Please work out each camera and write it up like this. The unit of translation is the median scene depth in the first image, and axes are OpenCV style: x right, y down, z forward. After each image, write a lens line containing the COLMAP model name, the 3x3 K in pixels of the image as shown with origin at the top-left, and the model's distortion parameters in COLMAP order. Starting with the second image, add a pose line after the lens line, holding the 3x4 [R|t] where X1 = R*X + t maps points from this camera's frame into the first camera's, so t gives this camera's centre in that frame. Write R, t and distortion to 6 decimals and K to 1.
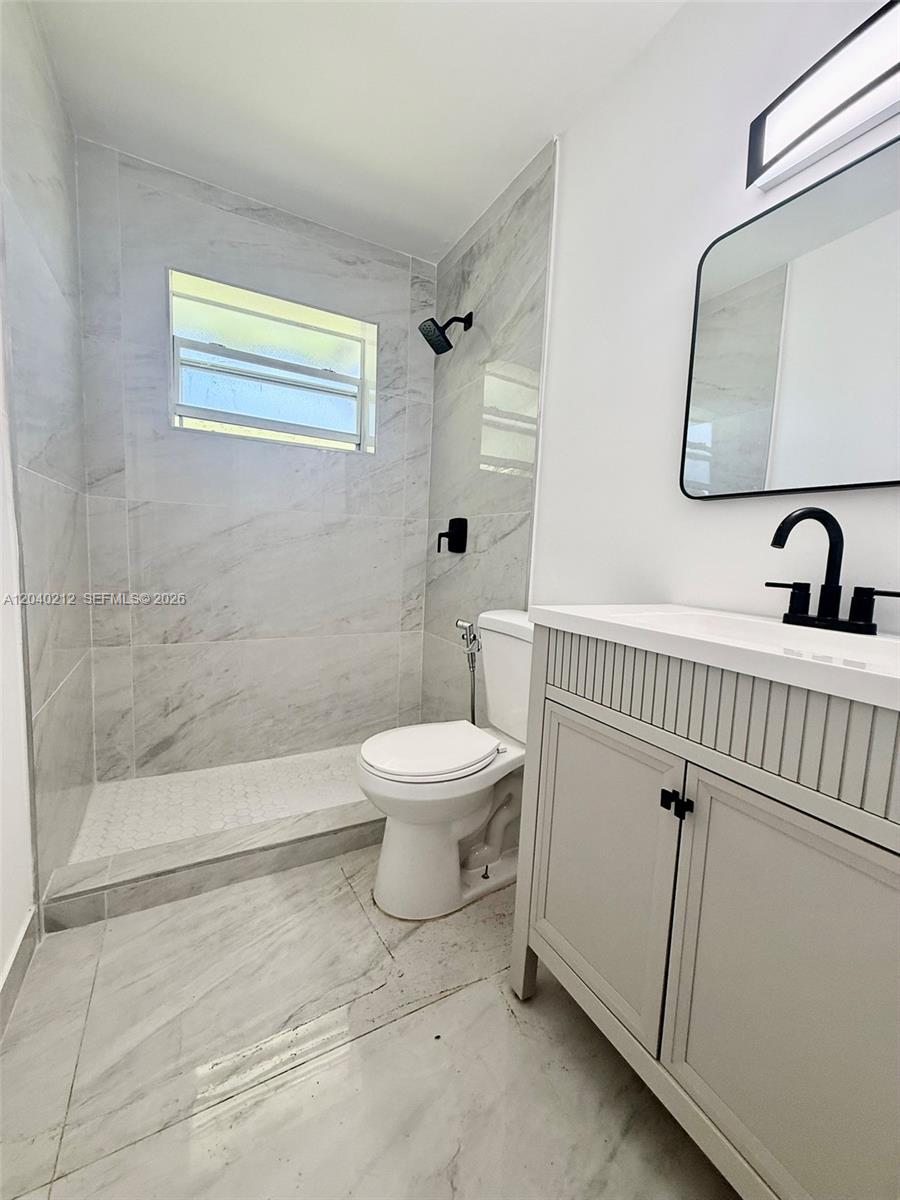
lens RADIAL K [[478.1, 0, 447.8], [0, 478.1, 597.8], [0, 0, 1]] dist [-0.000194, 0.000099]
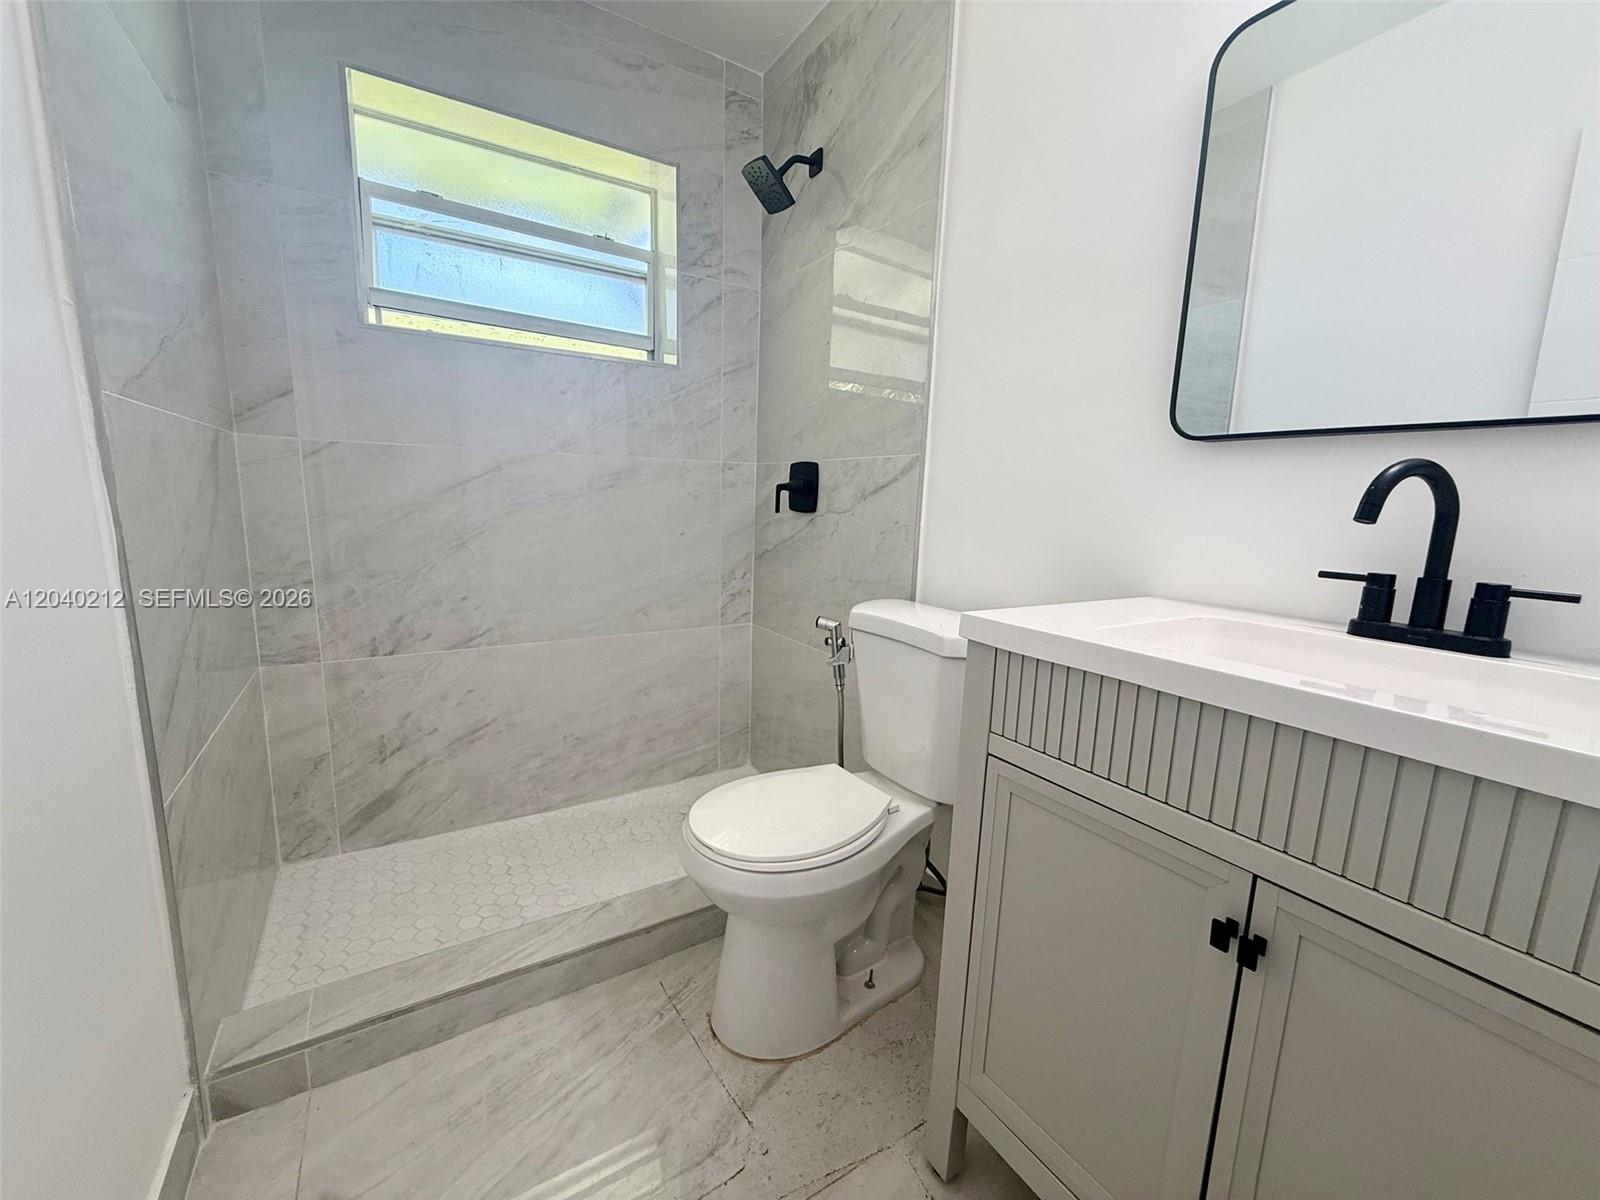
lens RADIAL K [[637.4, 0, 795.7], [0, 637.4, 601.6], [0, 0, 1]] dist [-0.000194, 0.000099]
pose [[0.998194, -0.020745, 0.056381, -0.057468], [0.016967, 0.997630, 0.066685, -0.034044], [-0.057631, -0.065608, 0.996180, 0.091975]]
